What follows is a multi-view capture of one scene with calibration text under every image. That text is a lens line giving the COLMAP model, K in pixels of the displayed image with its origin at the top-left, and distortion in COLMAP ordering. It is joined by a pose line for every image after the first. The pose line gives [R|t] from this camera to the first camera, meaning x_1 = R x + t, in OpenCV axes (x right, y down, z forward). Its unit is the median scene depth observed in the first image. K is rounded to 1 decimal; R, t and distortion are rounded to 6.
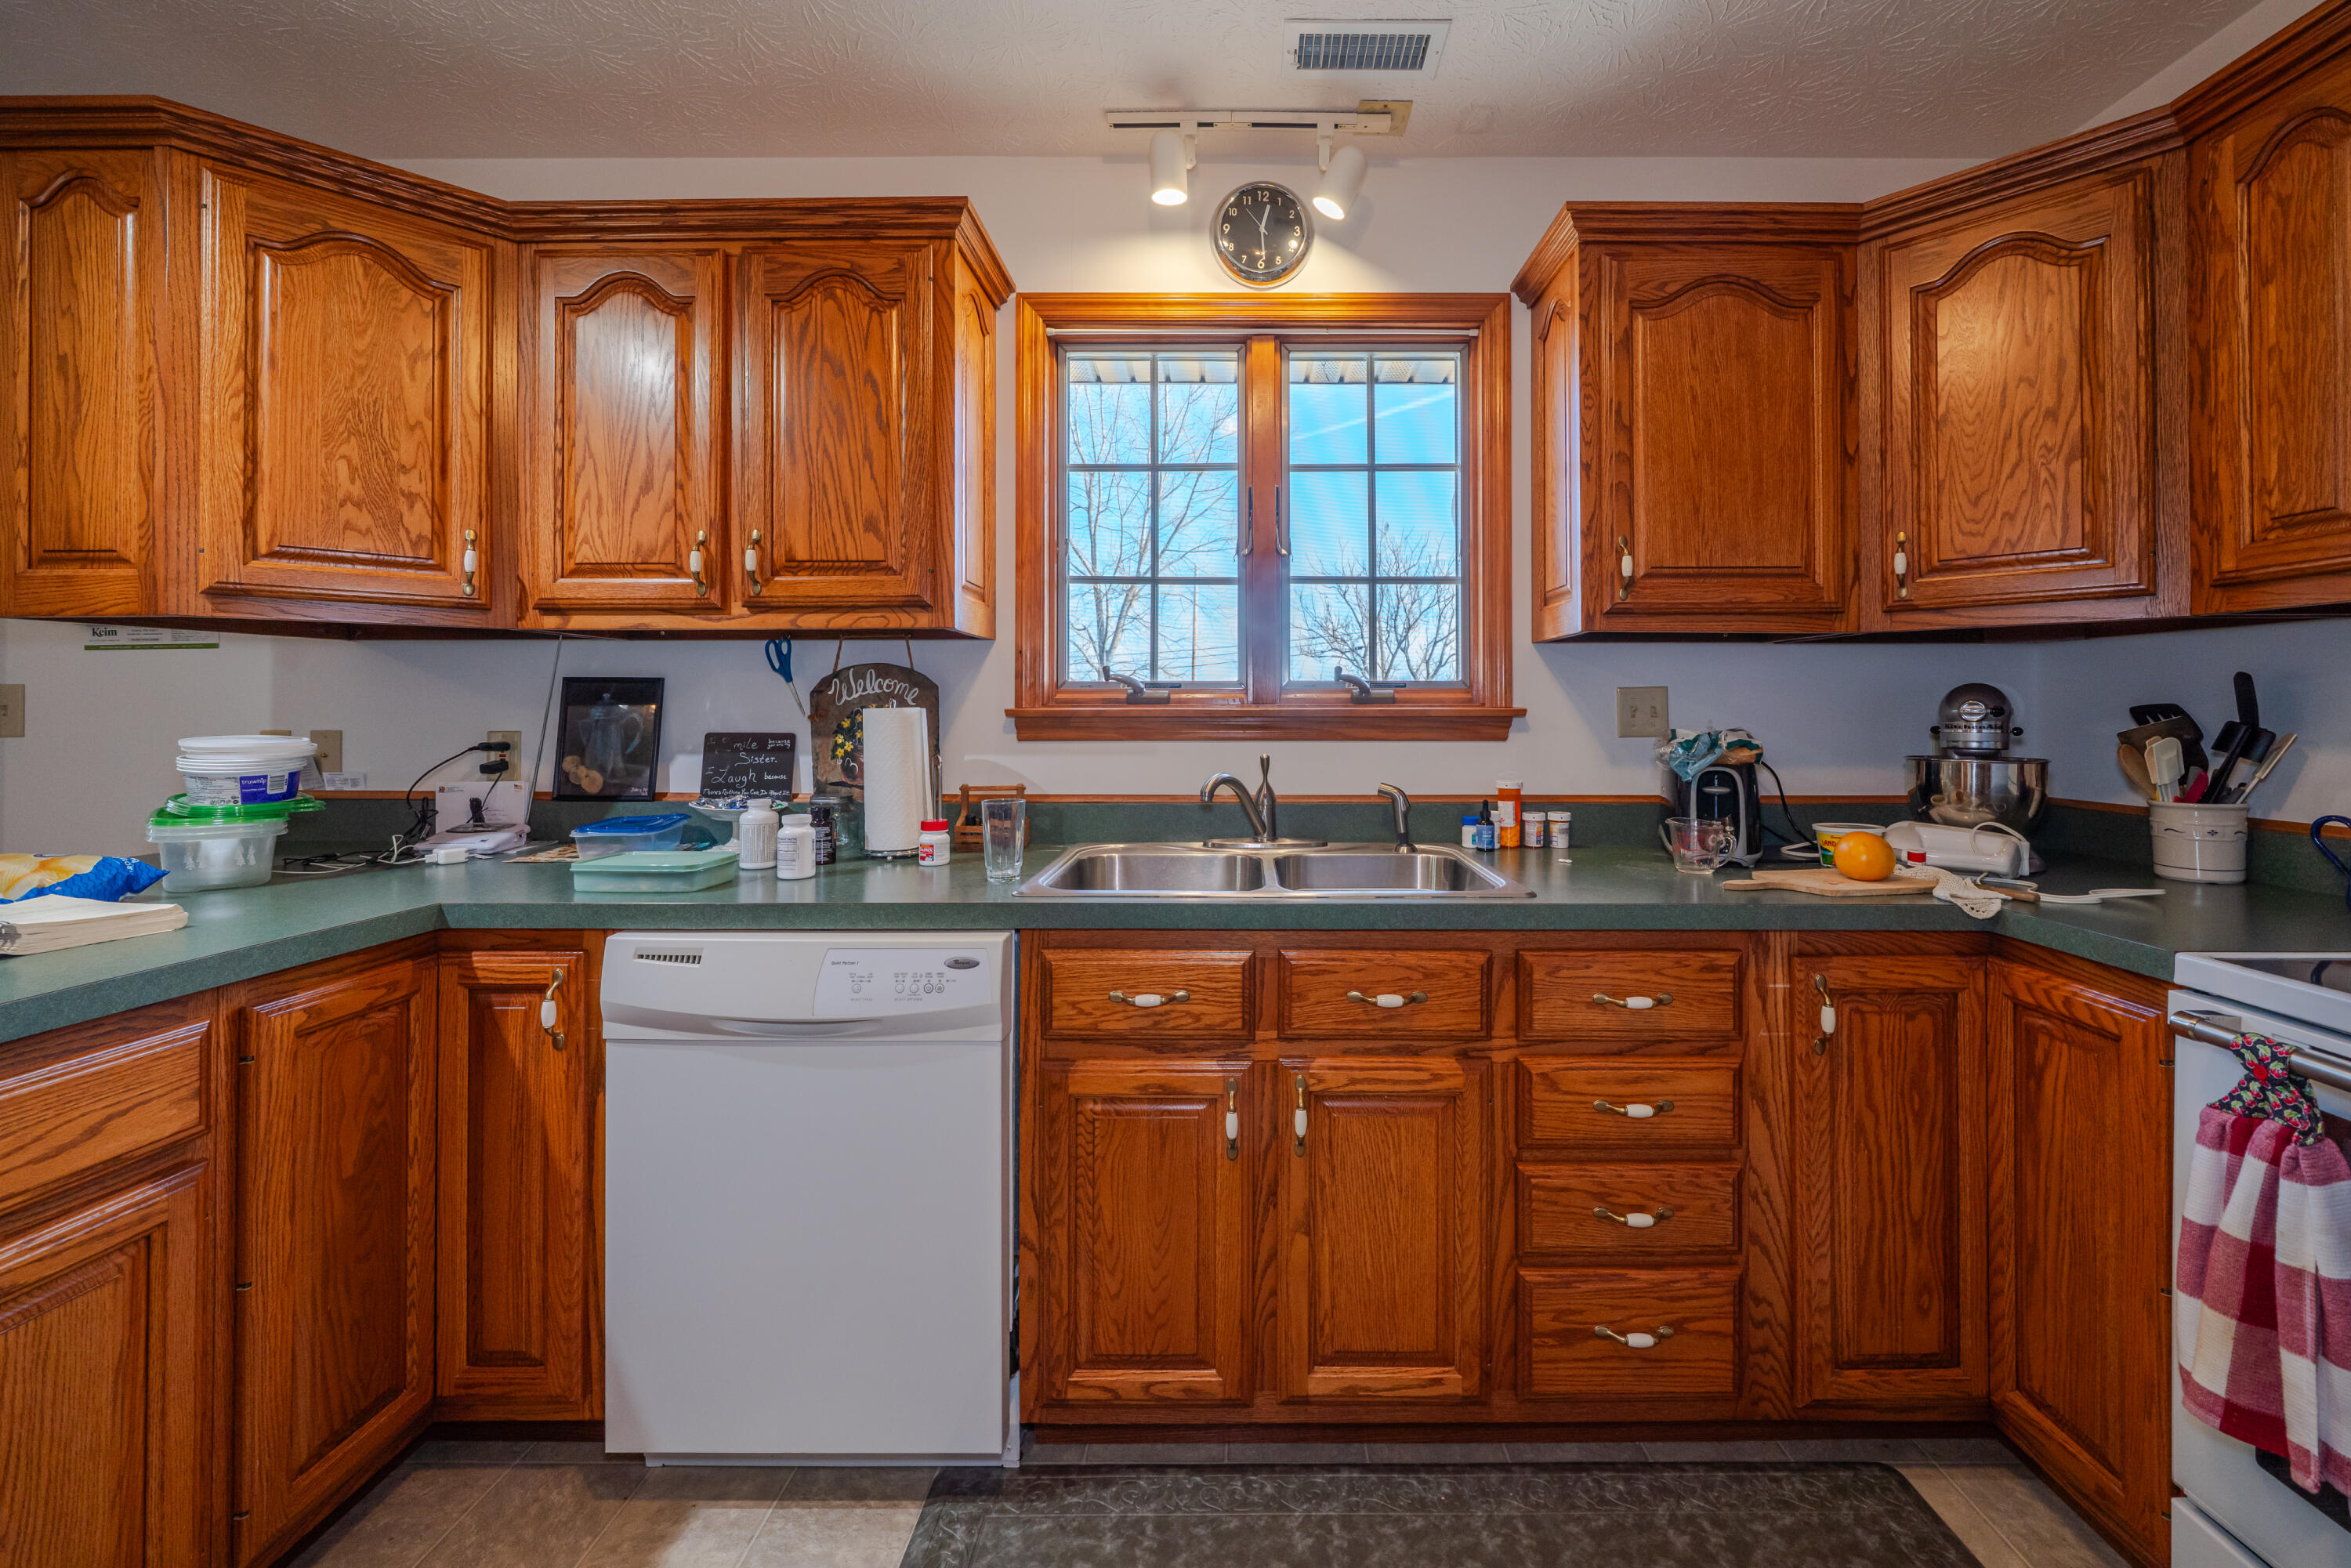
lens RADIAL K [[906.9, 0, 1178.9], [0, 906.9, 706.0], [0, 0, 1]] dist [-0.000366, -0.000083]
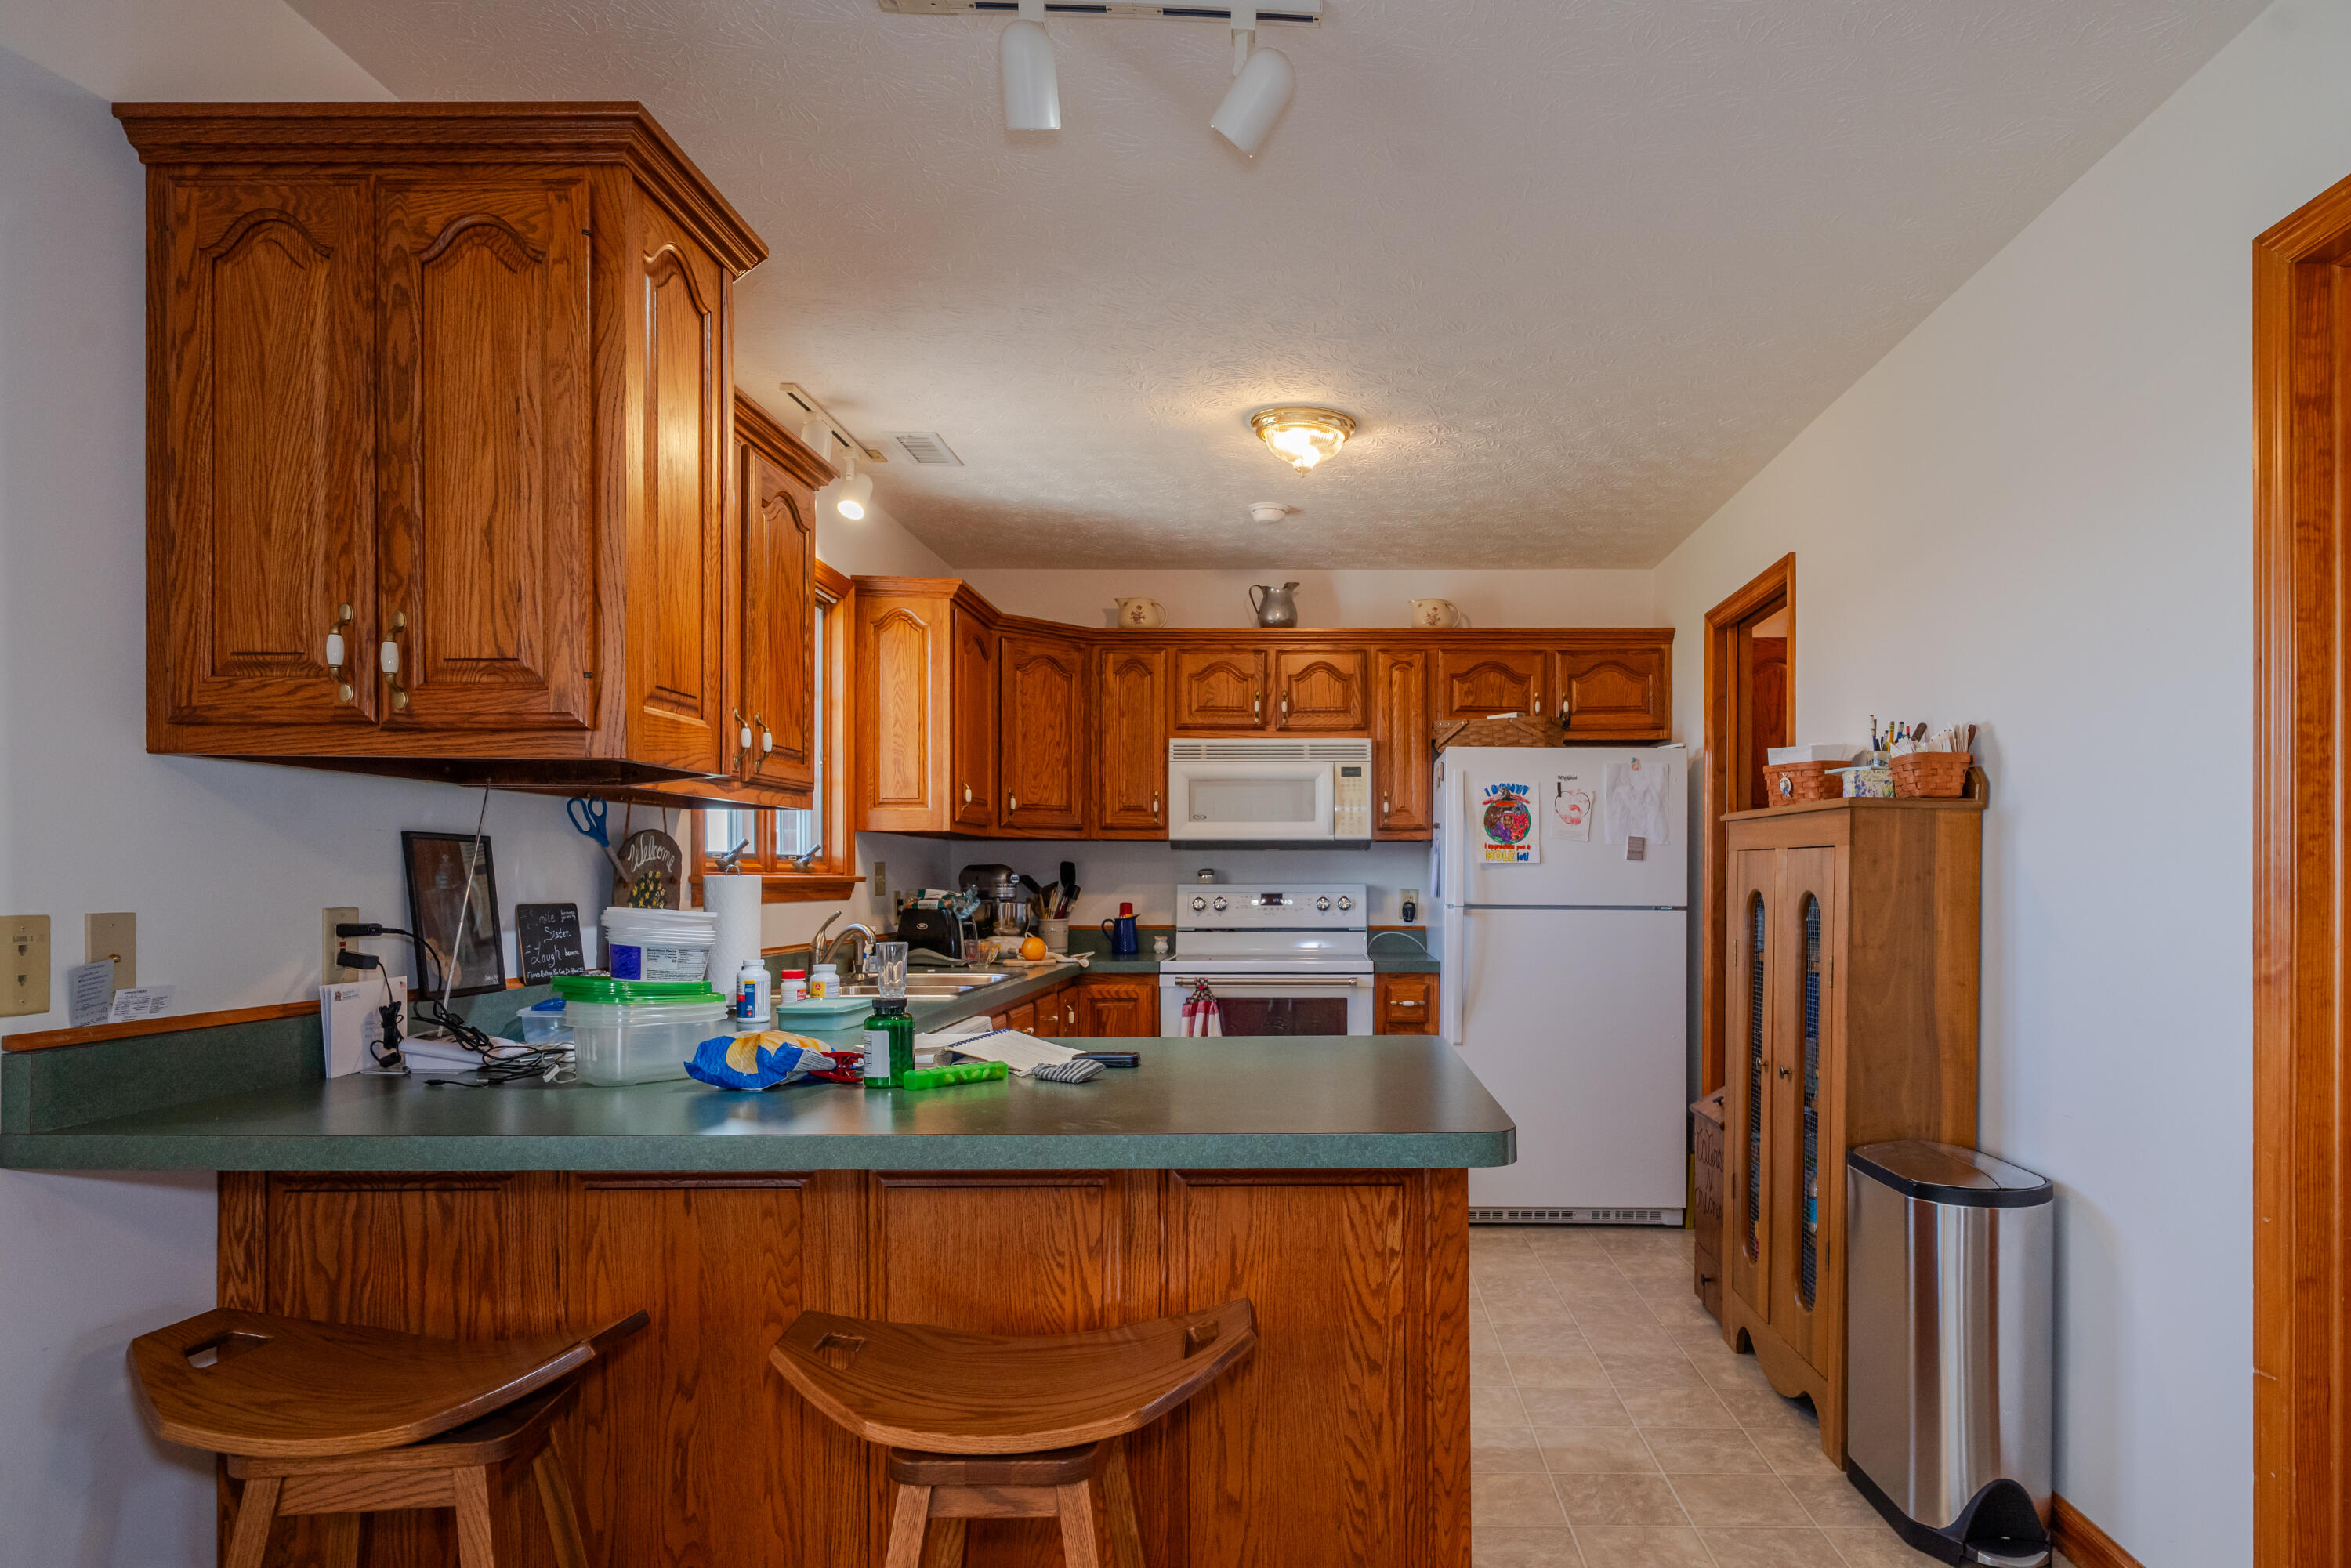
lens RADIAL K [[1375.1, 0, 1316.7], [0, 1375.1, 878.2], [0, 0, 1]] dist [0.000151, -0.000609]
pose [[-0.000151, -0.000804, 1.000000, -1.791044], [-0.008102, 0.999967, 0.000803, -0.001919], [-0.999967, -0.008102, -0.000158, 0.270605]]
